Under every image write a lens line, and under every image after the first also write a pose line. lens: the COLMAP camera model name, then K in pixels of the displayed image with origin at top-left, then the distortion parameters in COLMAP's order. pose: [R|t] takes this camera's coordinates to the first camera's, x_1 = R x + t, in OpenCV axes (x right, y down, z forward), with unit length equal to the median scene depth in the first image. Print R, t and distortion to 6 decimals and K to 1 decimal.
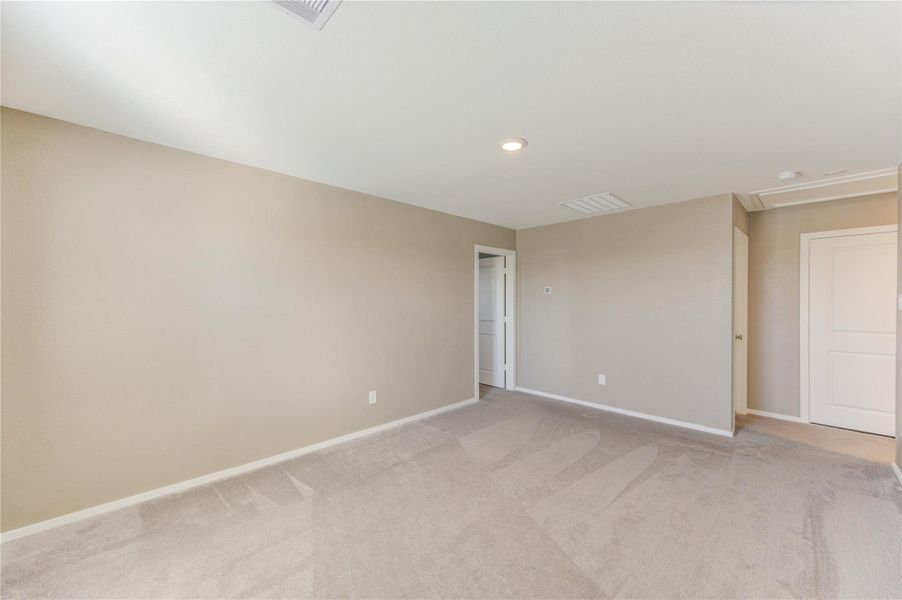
lens RADIAL K [[351.8, 0, 456.7], [0, 351.8, 301.0], [0, 0, 1]] dist [0.000163, 0.000114]
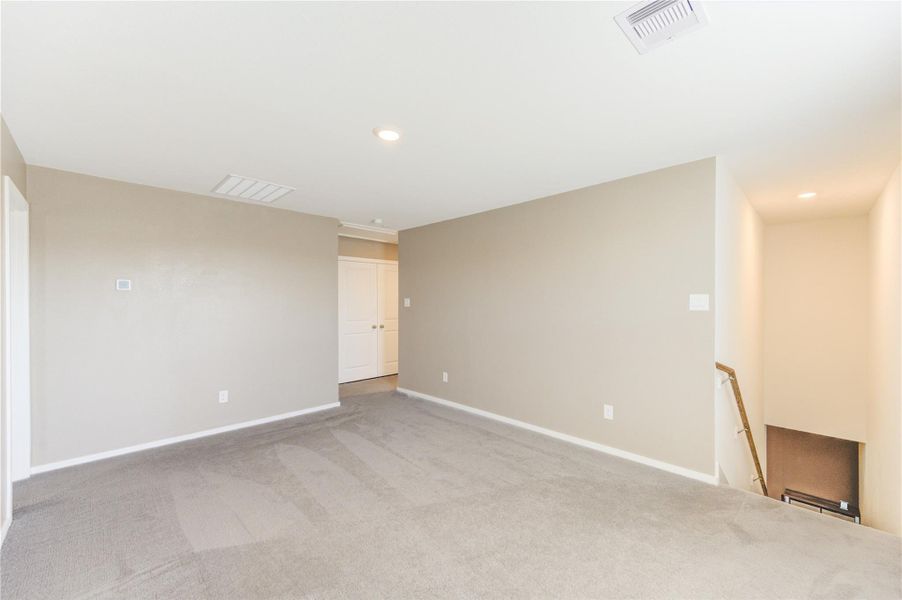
lens RADIAL K [[351.8, 0, 456.9], [0, 351.8, 302.3], [0, 0, 1]] dist [0.000163, 0.000114]
pose [[-0.007388, 0.000318, 0.999973, -0.560477], [0.001345, 0.999999, -0.000308, 0.002405], [-0.999972, 0.001343, -0.007388, 0.604059]]
